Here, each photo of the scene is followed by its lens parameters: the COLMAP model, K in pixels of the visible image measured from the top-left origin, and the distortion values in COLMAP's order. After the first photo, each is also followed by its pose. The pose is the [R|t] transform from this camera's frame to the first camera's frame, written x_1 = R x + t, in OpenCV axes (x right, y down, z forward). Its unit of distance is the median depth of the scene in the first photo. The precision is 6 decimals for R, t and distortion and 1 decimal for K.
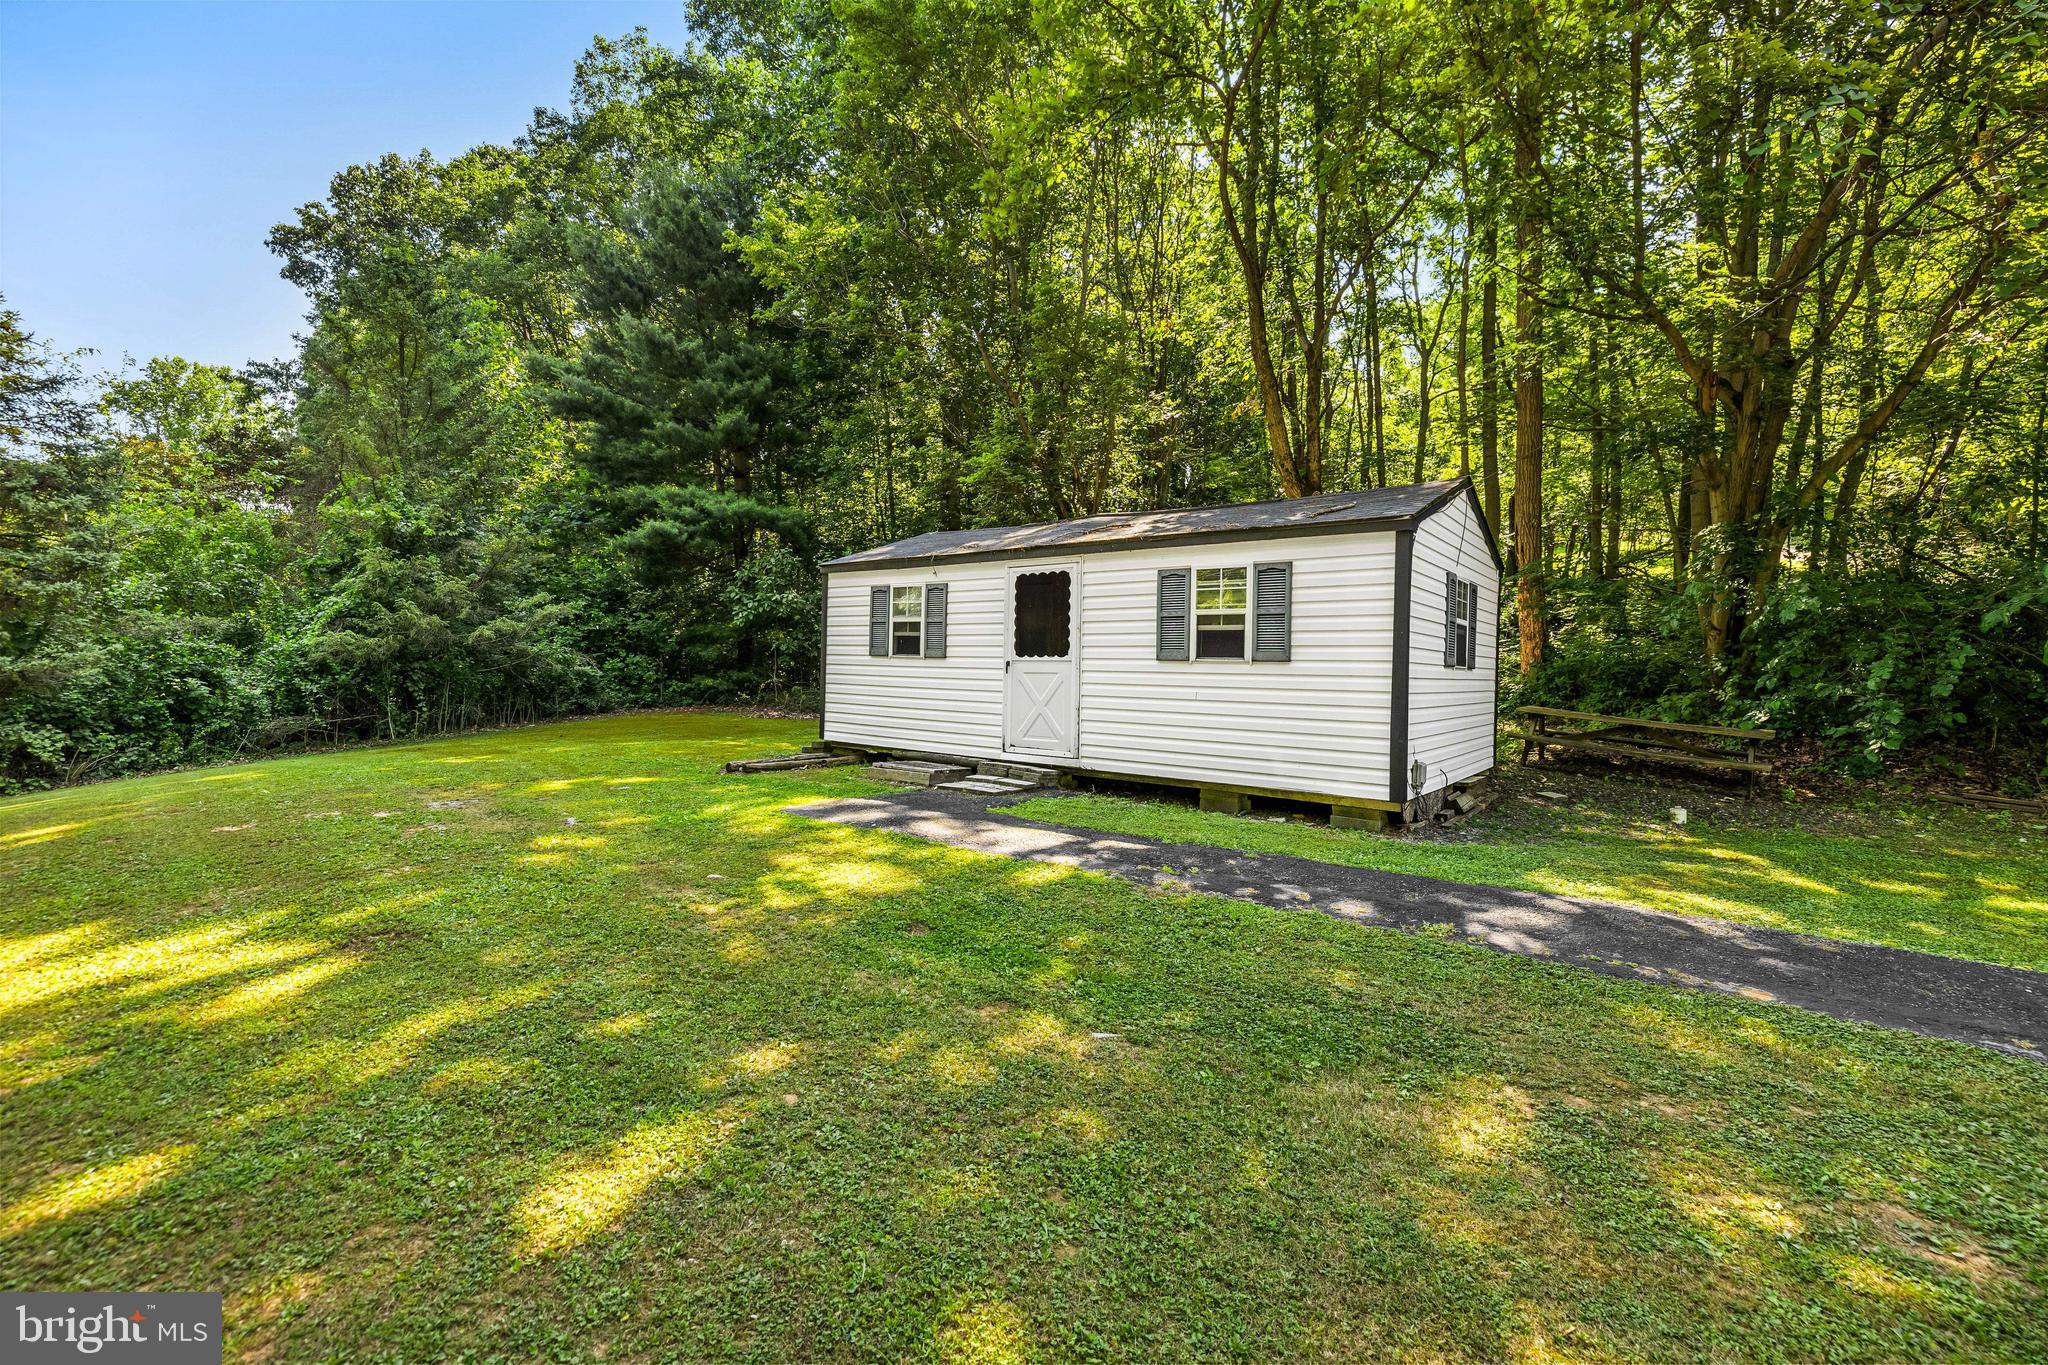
lens RADIAL K [[871.2, 0, 1025.9], [0, 871.2, 678.5], [0, 0, 1]] dist [0.009970, 0.000107]
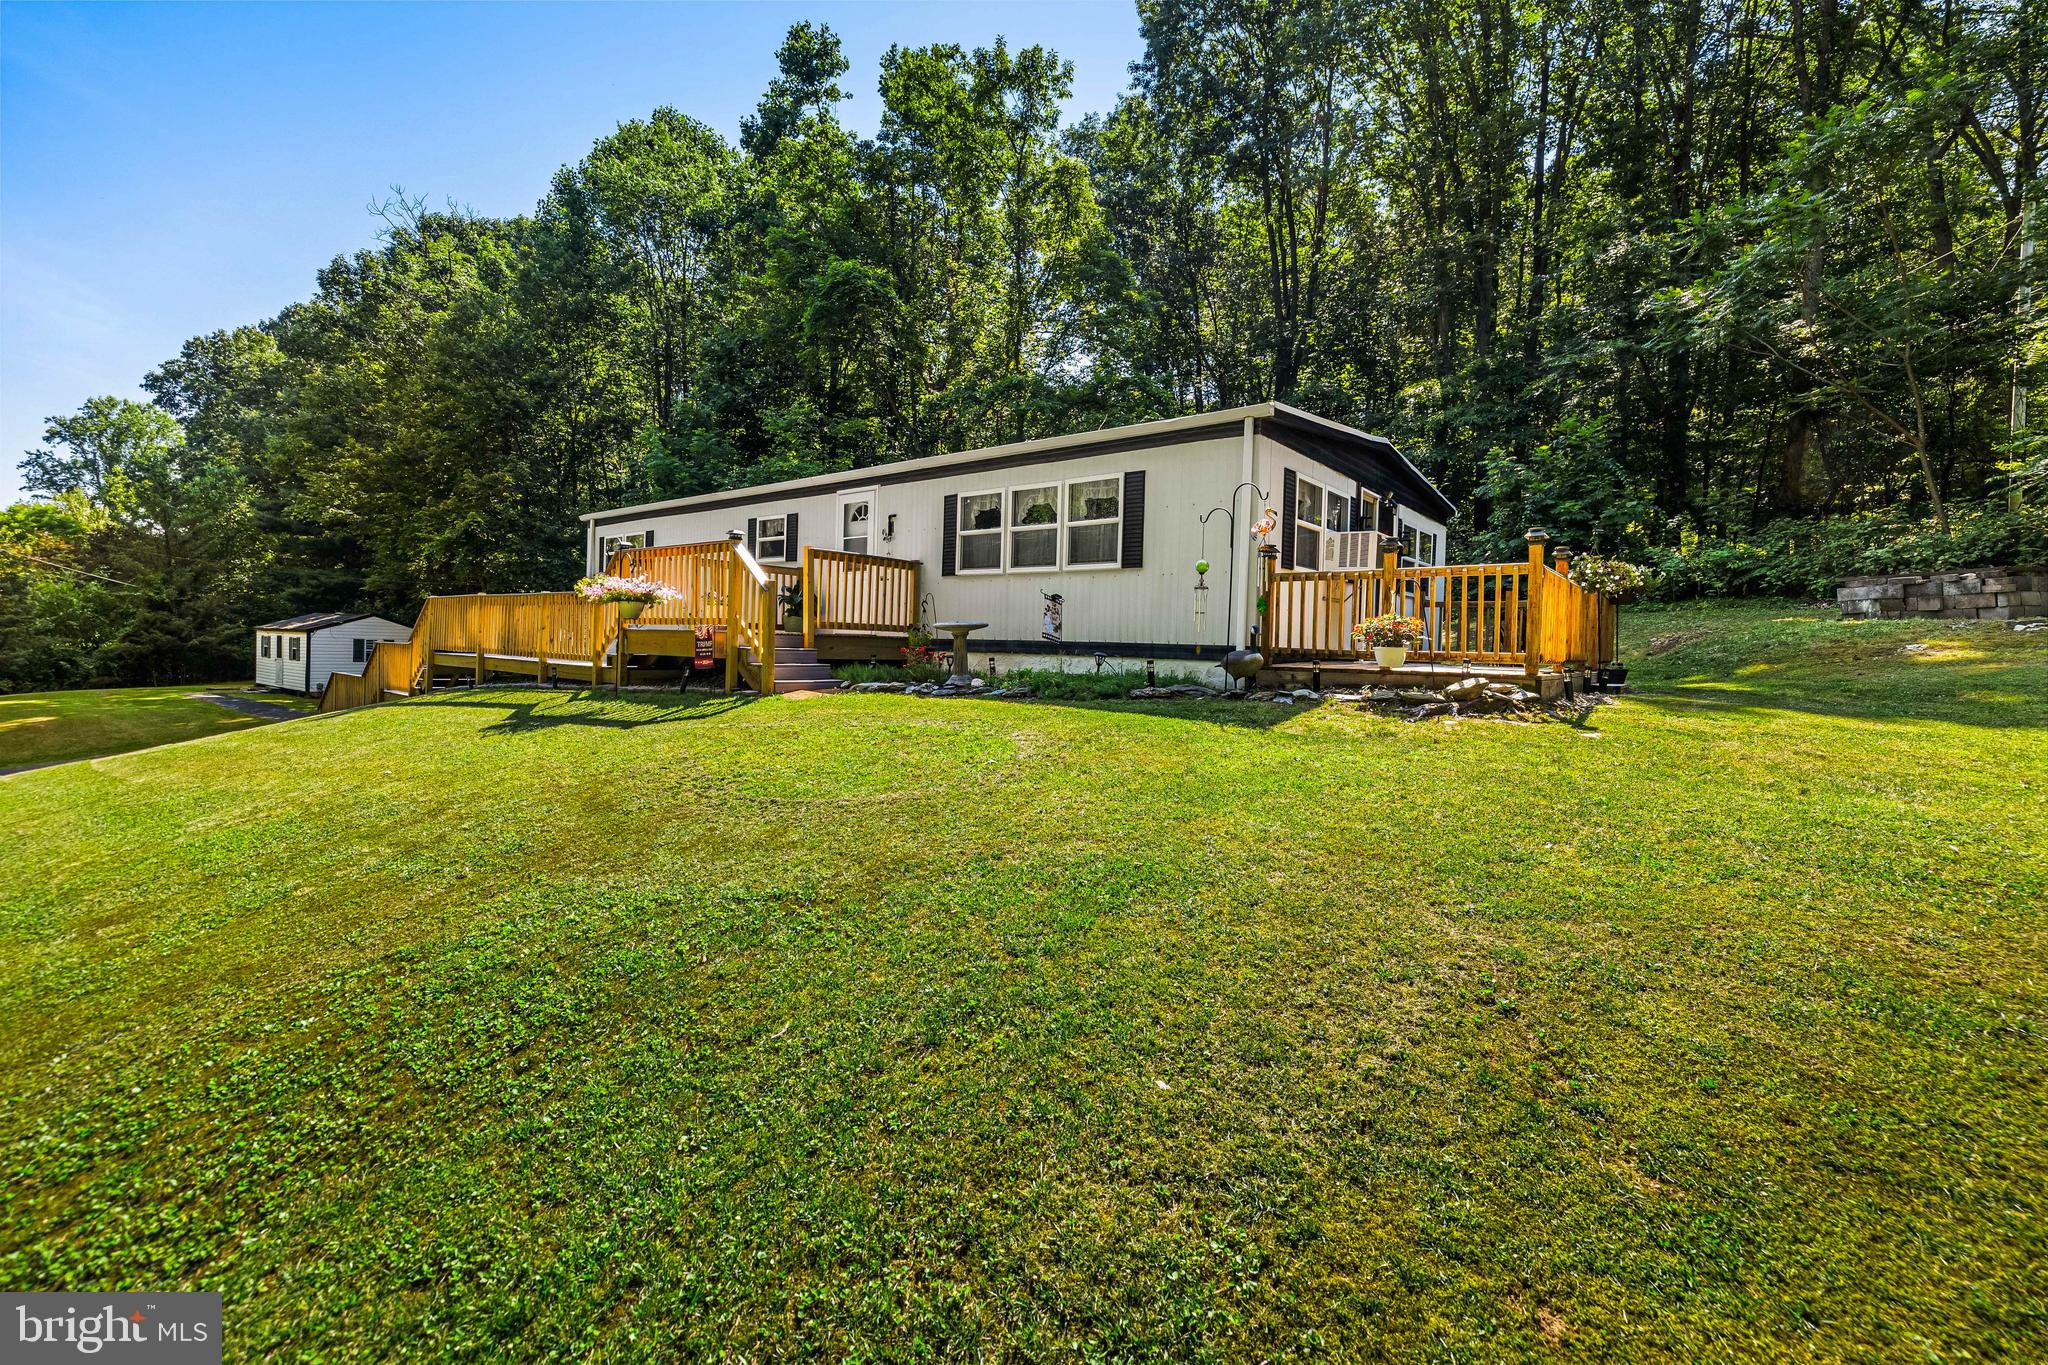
lens RADIAL K [[871.2, 0, 1019.5], [0, 871.2, 677.9], [0, 0, 1]] dist [0.009970, 0.000107]
pose [[0.999877, 0.001104, 0.015677, 0.694313], [-0.001459, 0.999742, 0.022681, -0.005787], [-0.015647, -0.022701, 0.999620, -0.623299]]
